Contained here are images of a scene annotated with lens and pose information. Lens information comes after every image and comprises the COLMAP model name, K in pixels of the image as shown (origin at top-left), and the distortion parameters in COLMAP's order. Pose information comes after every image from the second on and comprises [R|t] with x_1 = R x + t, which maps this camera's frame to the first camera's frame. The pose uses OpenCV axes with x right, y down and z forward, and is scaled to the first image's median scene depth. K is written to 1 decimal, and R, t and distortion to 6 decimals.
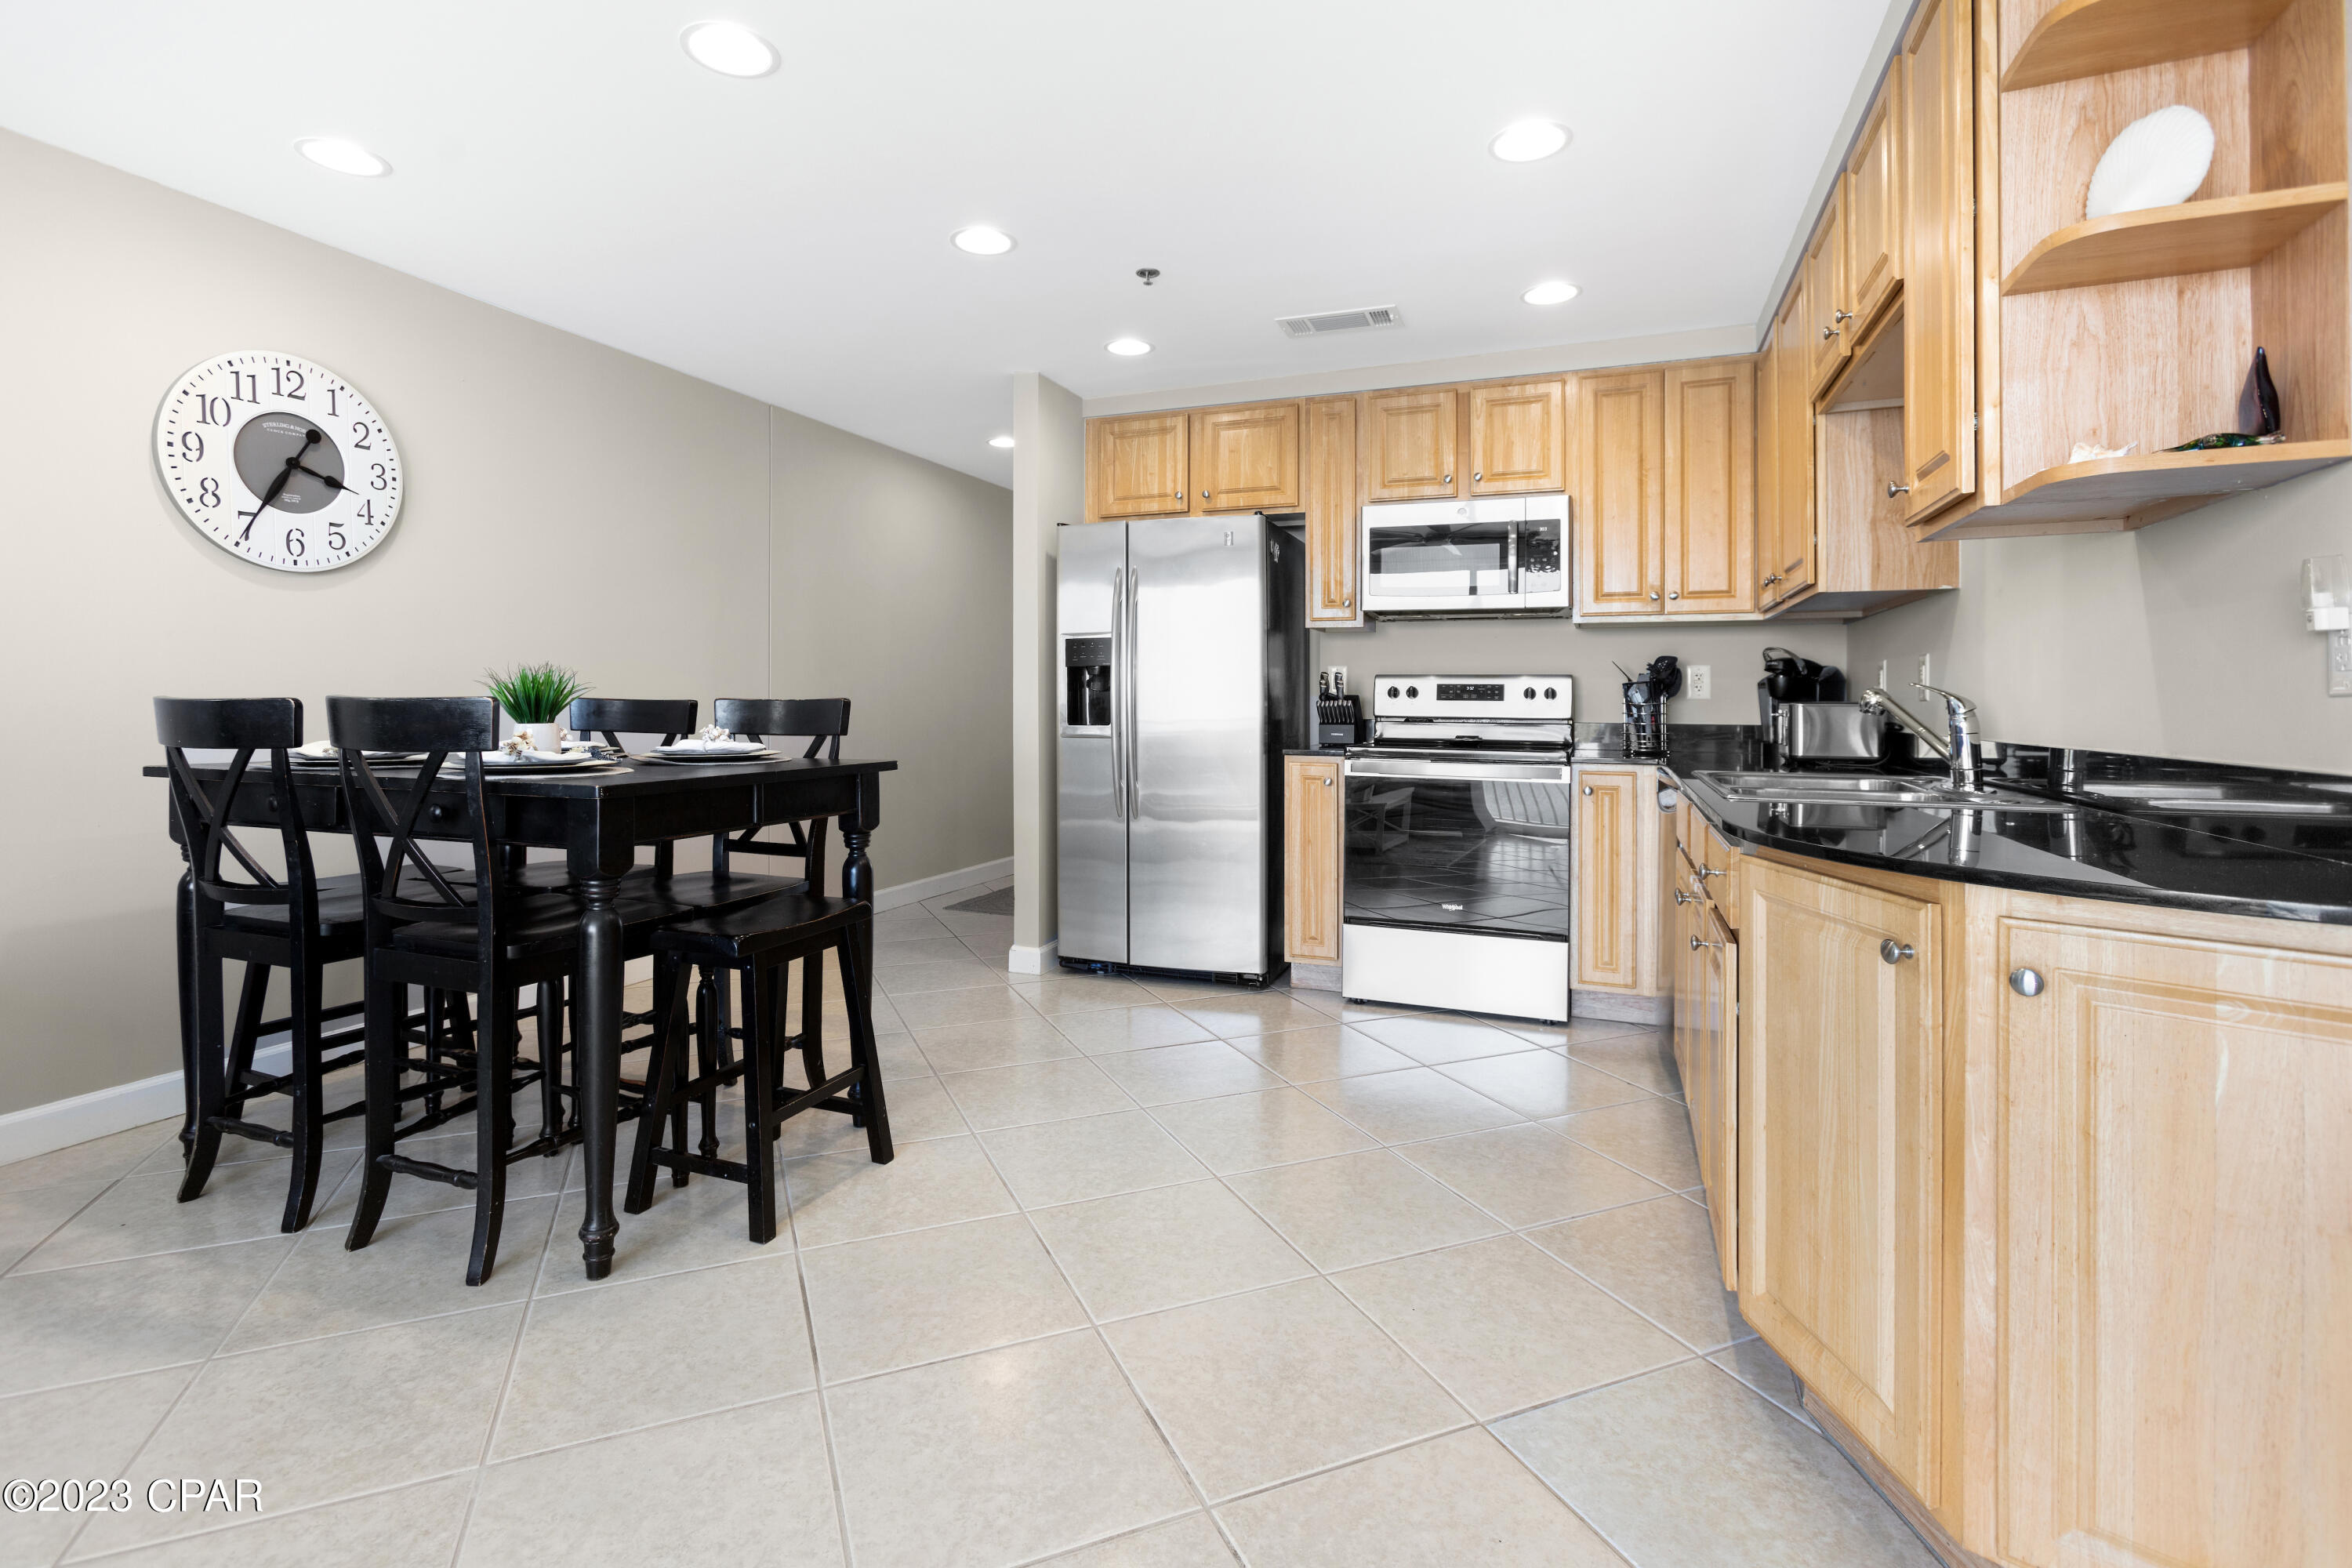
lens RADIAL K [[1091.5, 0, 1160.2], [0, 1091.5, 708.3], [0, 0, 1]] dist [-0.029246, 0.020716]
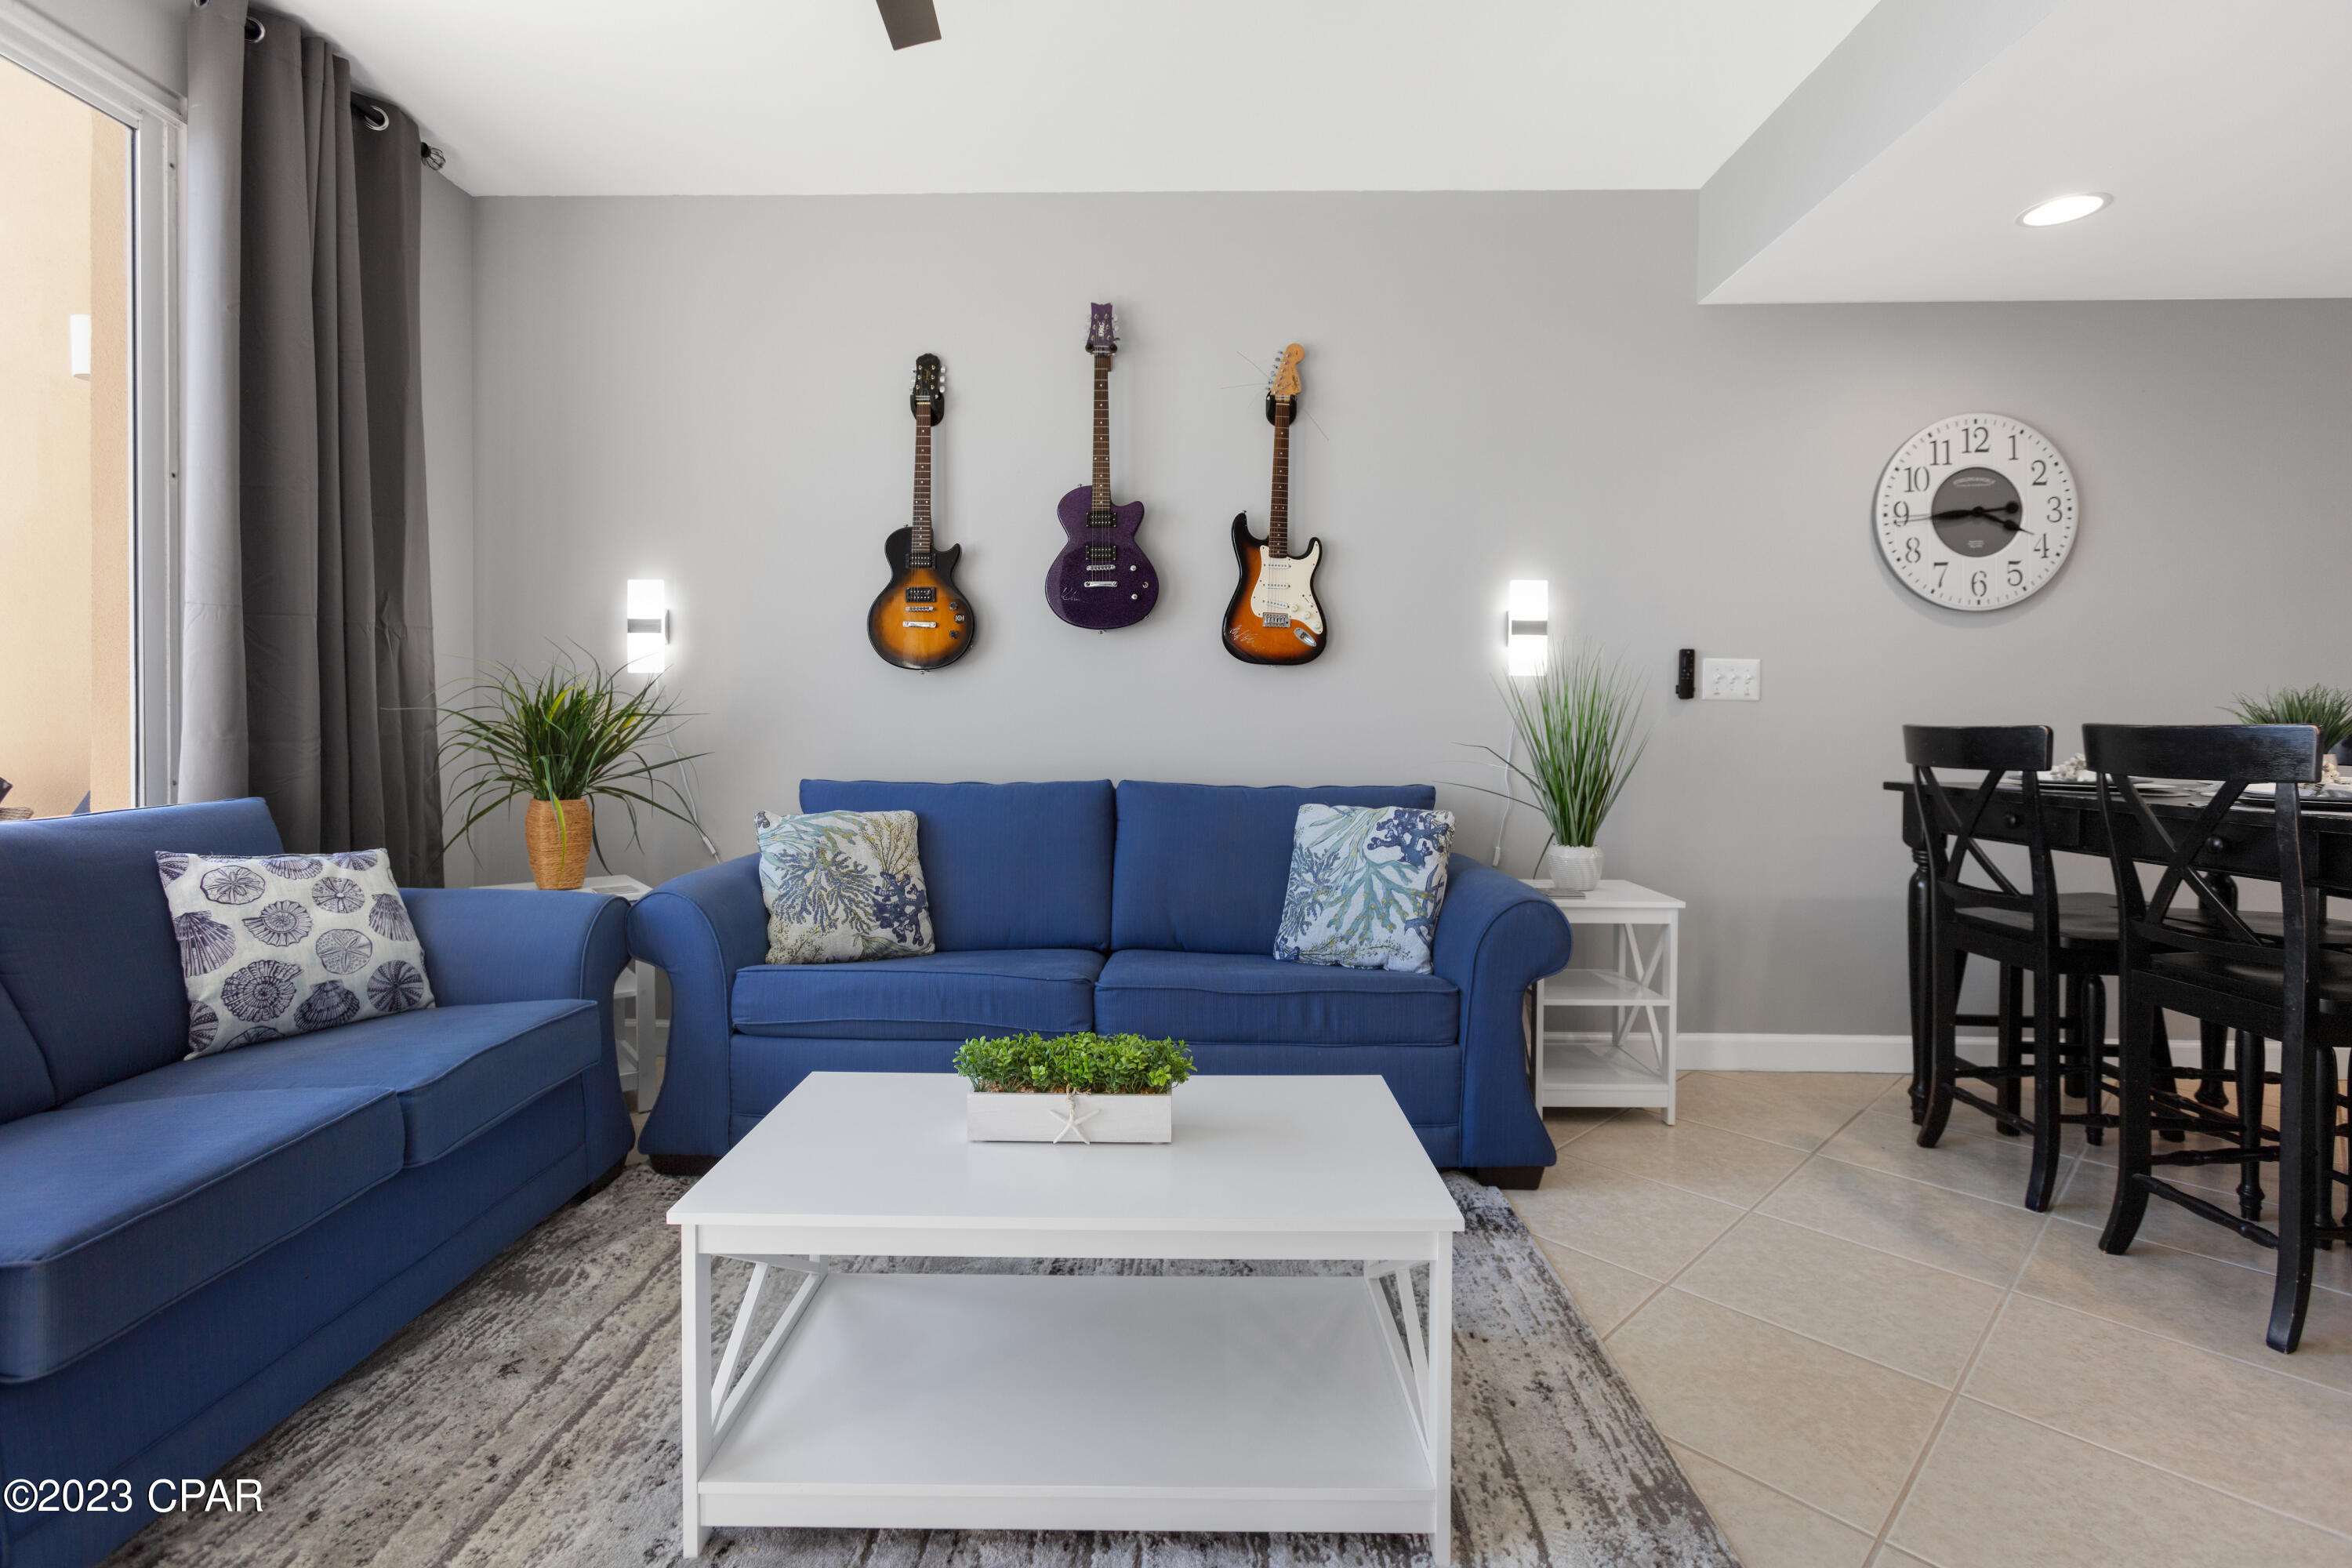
lens RADIAL K [[1075.9, 0, 1163.1], [0, 1075.9, 735.3], [0, 0, 1]] dist [-0.002231, 0.000916]
pose [[0.351406, 0.008710, -0.936183, -0.071387], [-0.007765, 0.999949, 0.006388, -0.000053], [0.936191, 0.005024, 0.351456, -0.164433]]
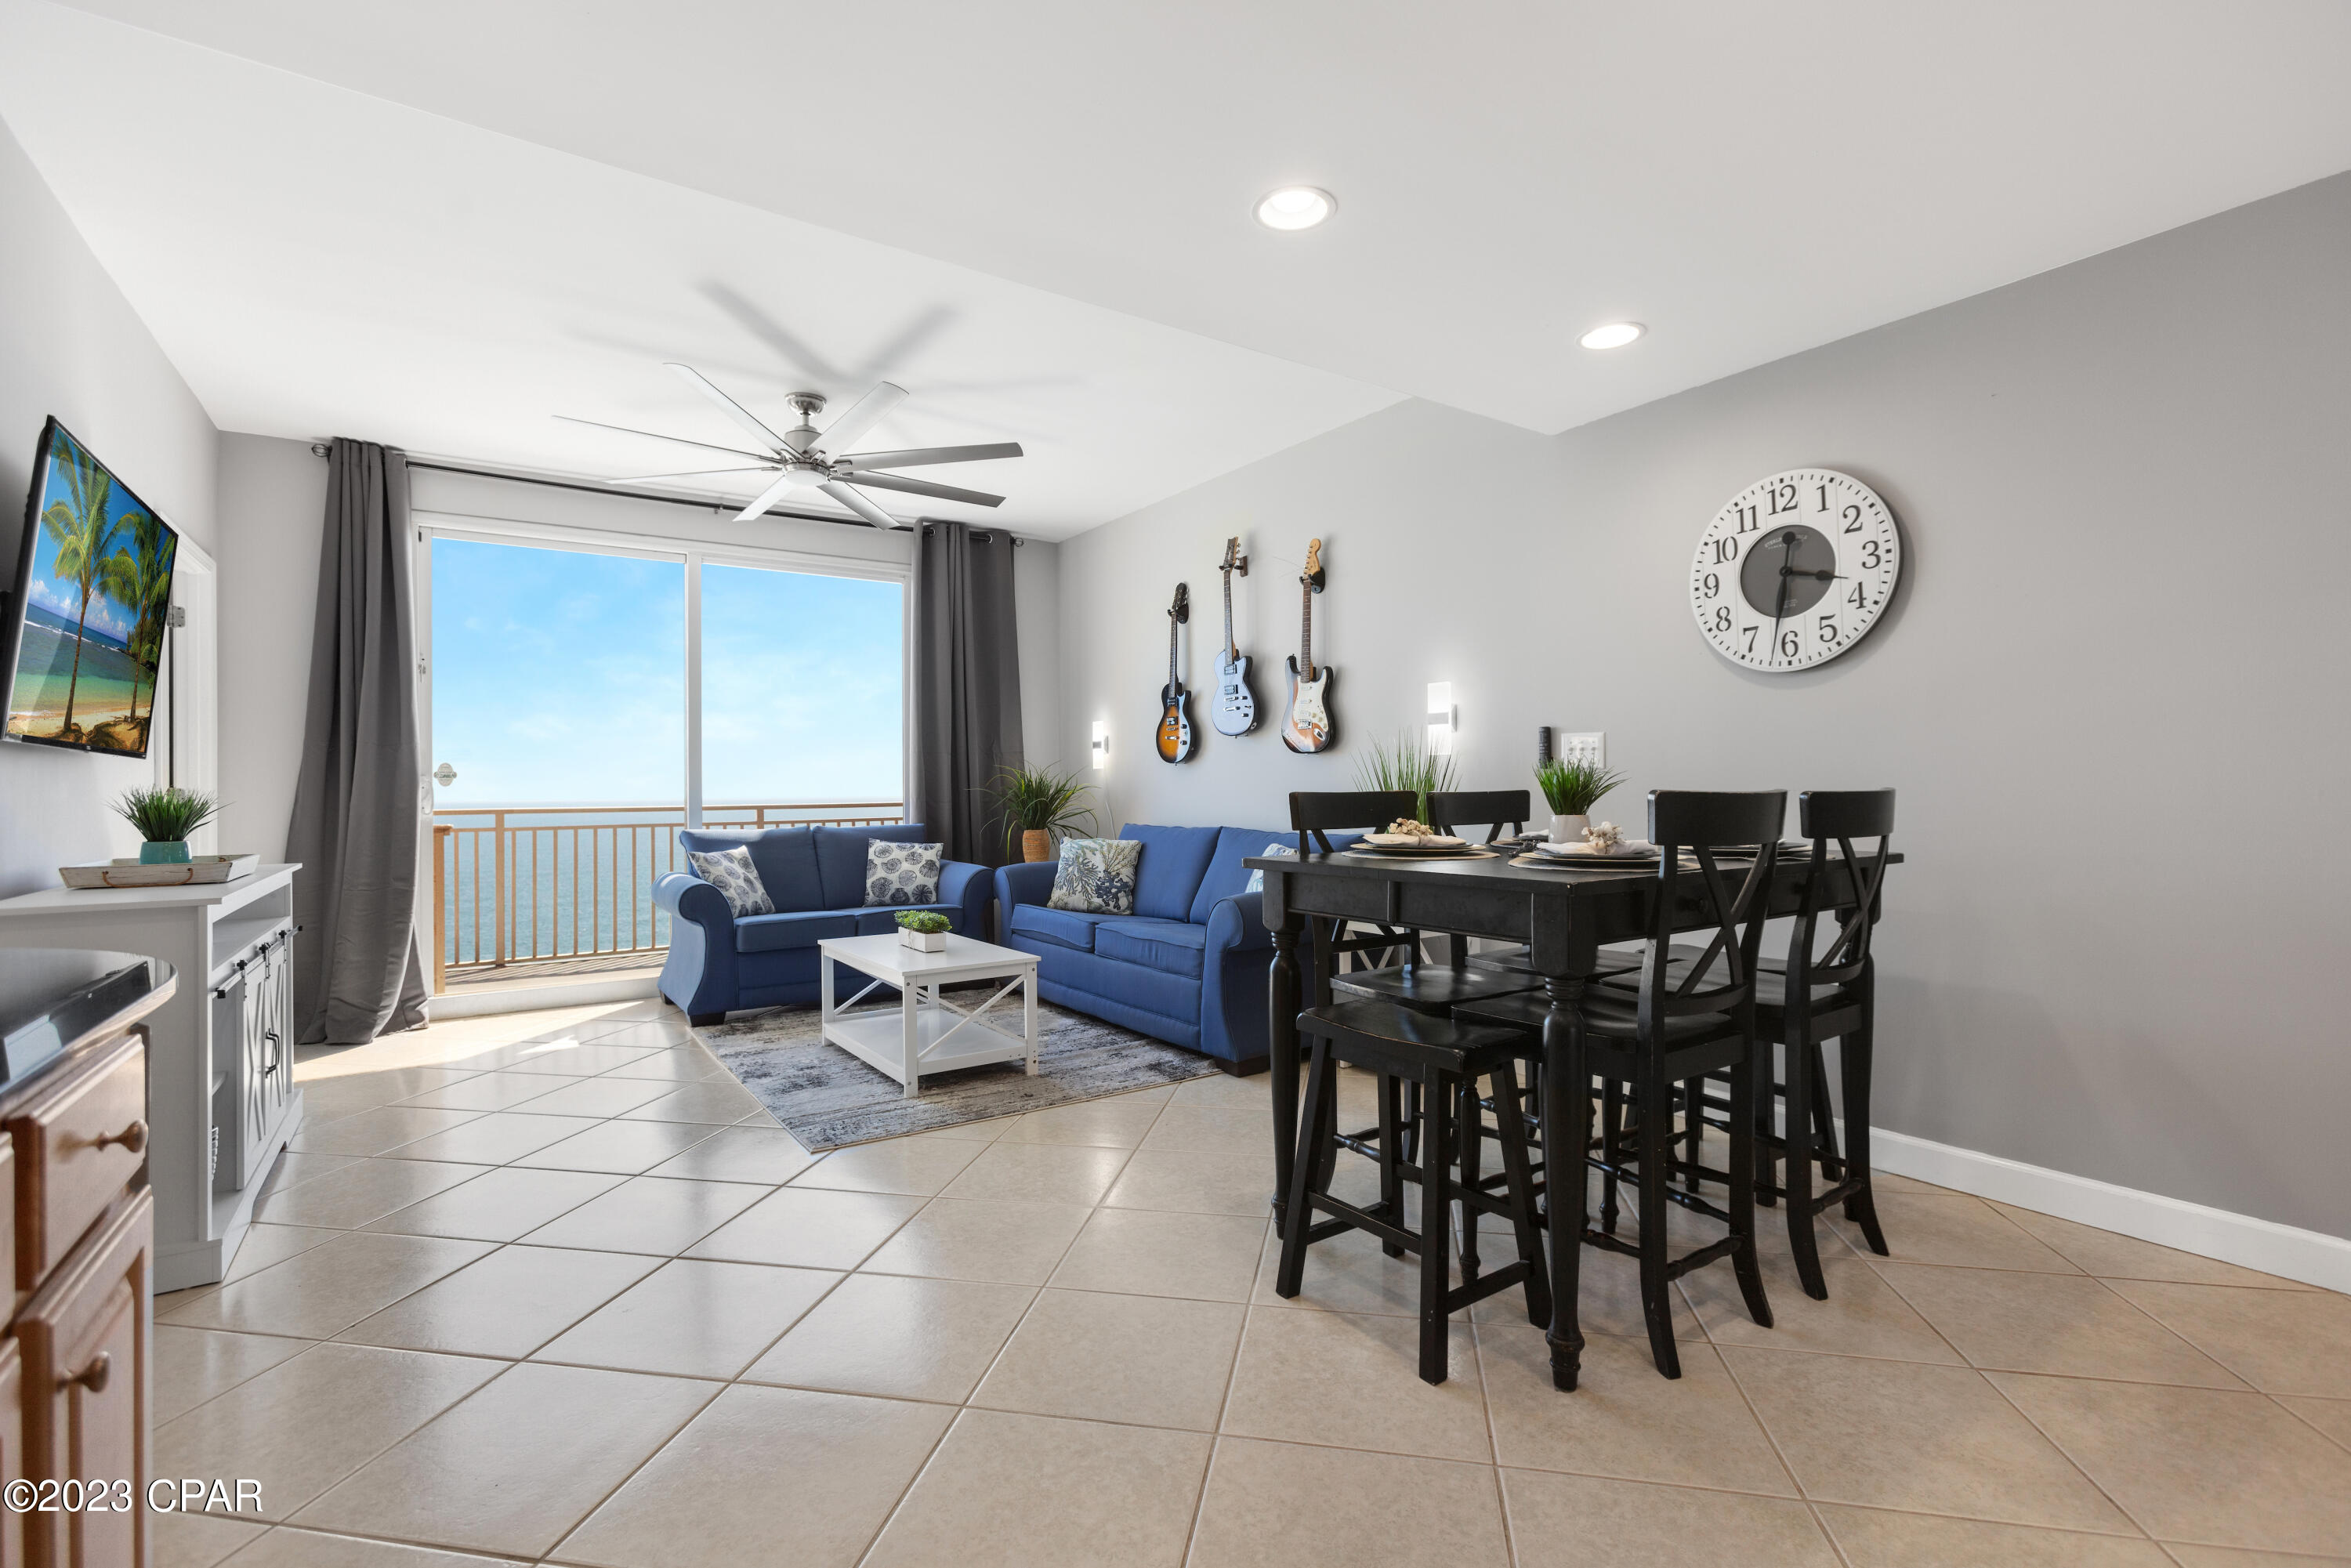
lens RADIAL K [[1054.1, 0, 1172.9], [0, 1054.1, 781.6], [0, 0, 1]] dist [-0.018251, 0.011174]
pose [[-0.558305, -0.006815, -0.829608, 0.420143], [0.000334, 0.999964, -0.008440, -0.008639], [0.829636, -0.004990, -0.558283, 1.113934]]
